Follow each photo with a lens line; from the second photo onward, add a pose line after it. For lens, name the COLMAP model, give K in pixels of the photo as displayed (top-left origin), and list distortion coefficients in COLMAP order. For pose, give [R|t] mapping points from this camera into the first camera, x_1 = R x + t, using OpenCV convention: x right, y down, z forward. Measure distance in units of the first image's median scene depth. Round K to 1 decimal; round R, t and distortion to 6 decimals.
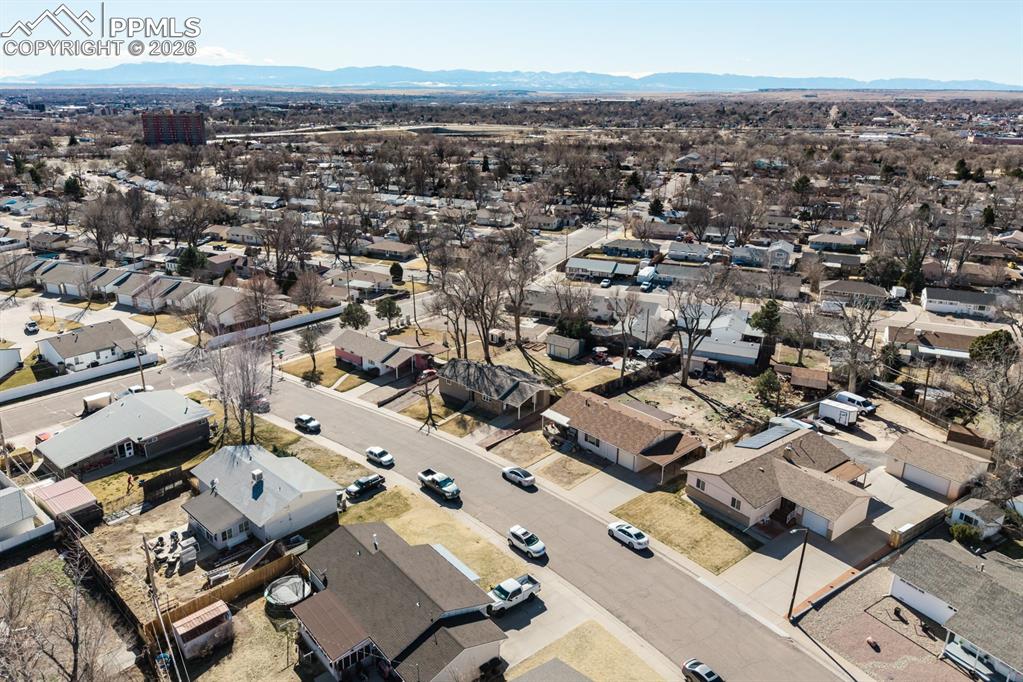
lens RADIAL K [[674.4, 0, 496.3], [0, 674.4, 335.7], [0, 0, 1]] dist [0.043933, -0.047476]
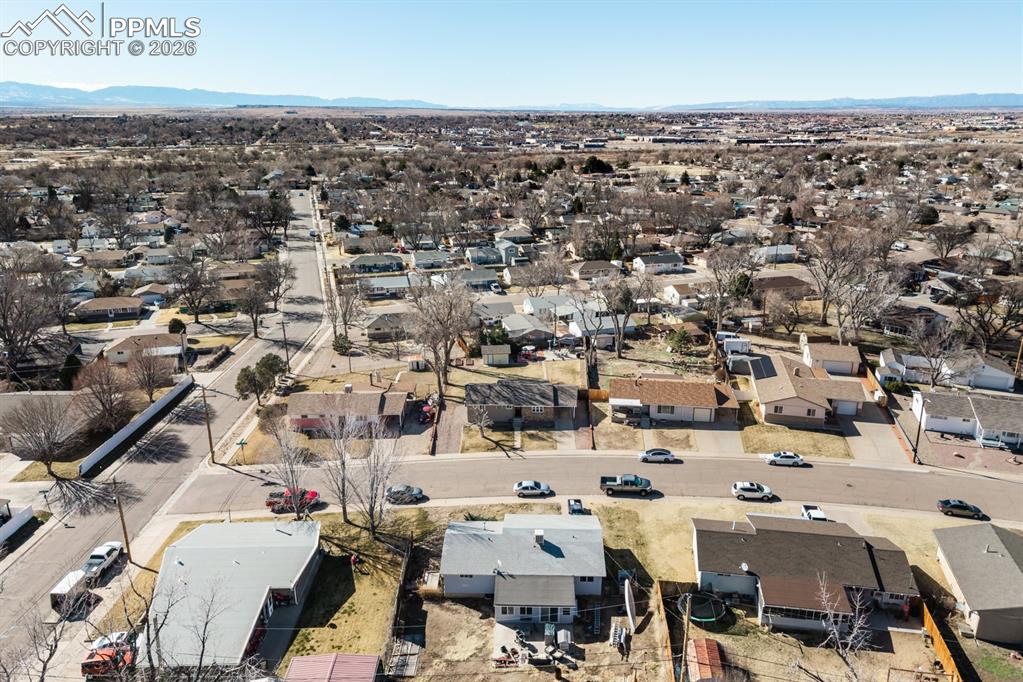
lens RADIAL K [[674.4, 0, 496.3], [0, 674.4, 335.7], [0, 0, 1]] dist [0.043933, -0.047476]
pose [[0.744524, -0.210442, 0.633560, -0.619960], [0.223412, 0.972839, 0.060594, -0.083463], [-0.629104, 0.096431, 0.771317, 0.212046]]
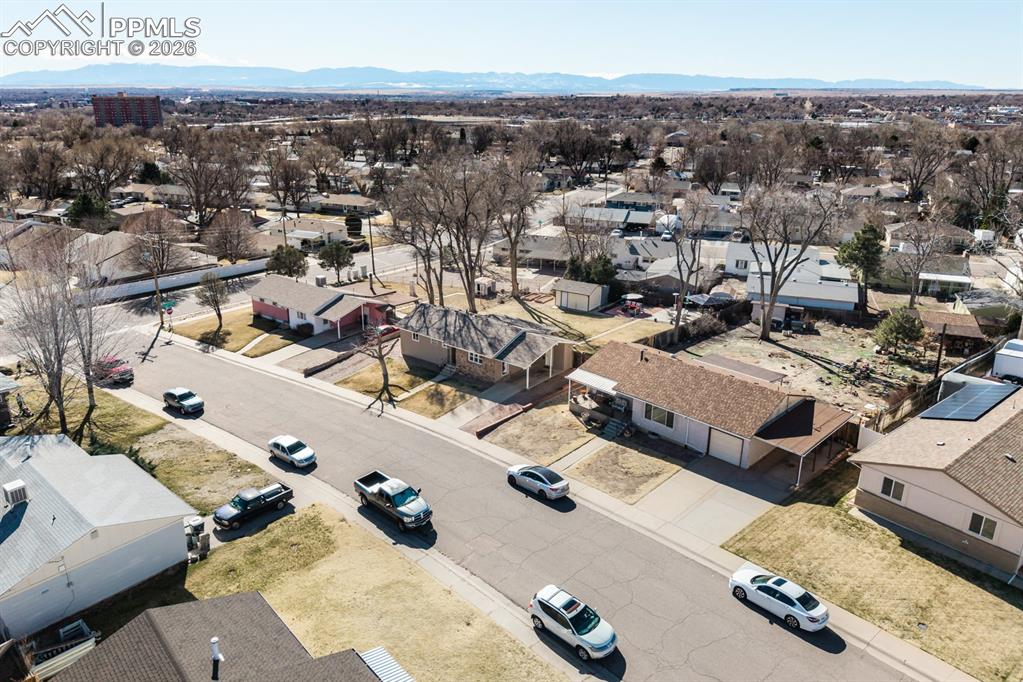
lens RADIAL K [[665.3, 0, 504.3], [0, 665.3, 338.7], [0, 0, 1]] dist [0.004071, 0.003349]
pose [[0.998903, -0.014362, 0.044563, -0.013000], [0.014304, 0.999896, 0.001623, 0.066787], [-0.044582, -0.000983, 0.999005, 0.338911]]
